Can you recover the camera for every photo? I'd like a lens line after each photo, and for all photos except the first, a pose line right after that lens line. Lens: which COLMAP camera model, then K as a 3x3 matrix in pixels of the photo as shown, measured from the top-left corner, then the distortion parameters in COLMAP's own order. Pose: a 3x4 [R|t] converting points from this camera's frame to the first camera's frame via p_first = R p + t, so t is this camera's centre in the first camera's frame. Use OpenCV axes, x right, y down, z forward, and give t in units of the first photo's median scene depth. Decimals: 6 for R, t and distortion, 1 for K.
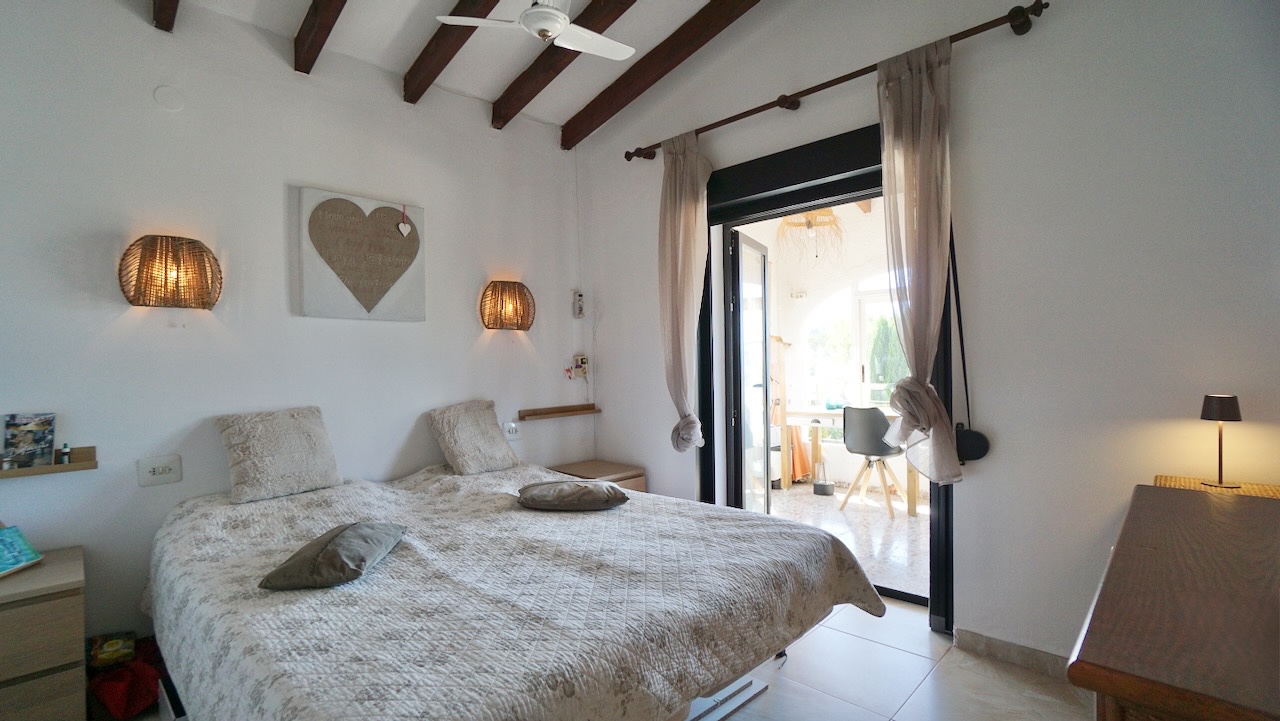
lens RADIAL K [[582.3, 0, 637.4], [0, 582.3, 363.3], [0, 0, 1]] dist [-0.041171, 0.001357]
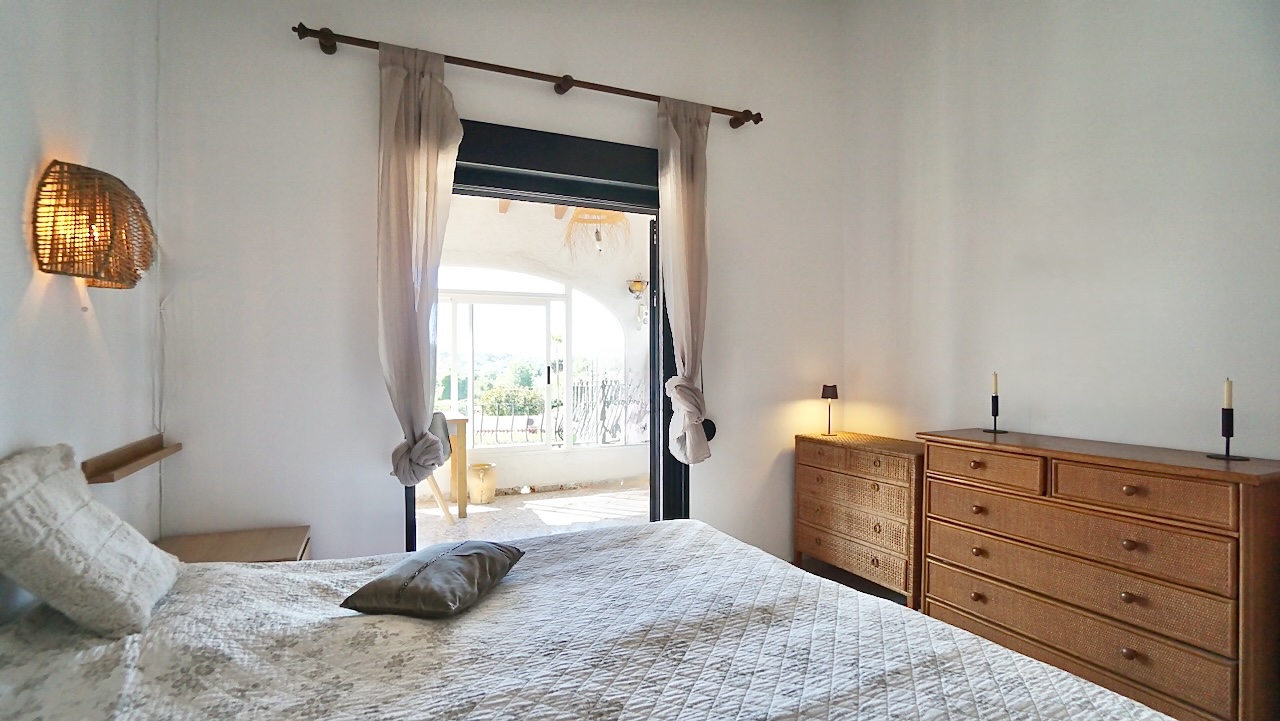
lens RADIAL K [[582.3, 0, 632.9], [0, 582.3, 360.0], [0, 0, 1]] dist [-0.041171, 0.001357]
pose [[0.373444, 0.018947, 0.927459, -0.715449], [-0.004251, 0.999816, -0.018713, 0.013946], [-0.927643, 0.003046, 0.373456, 0.705261]]
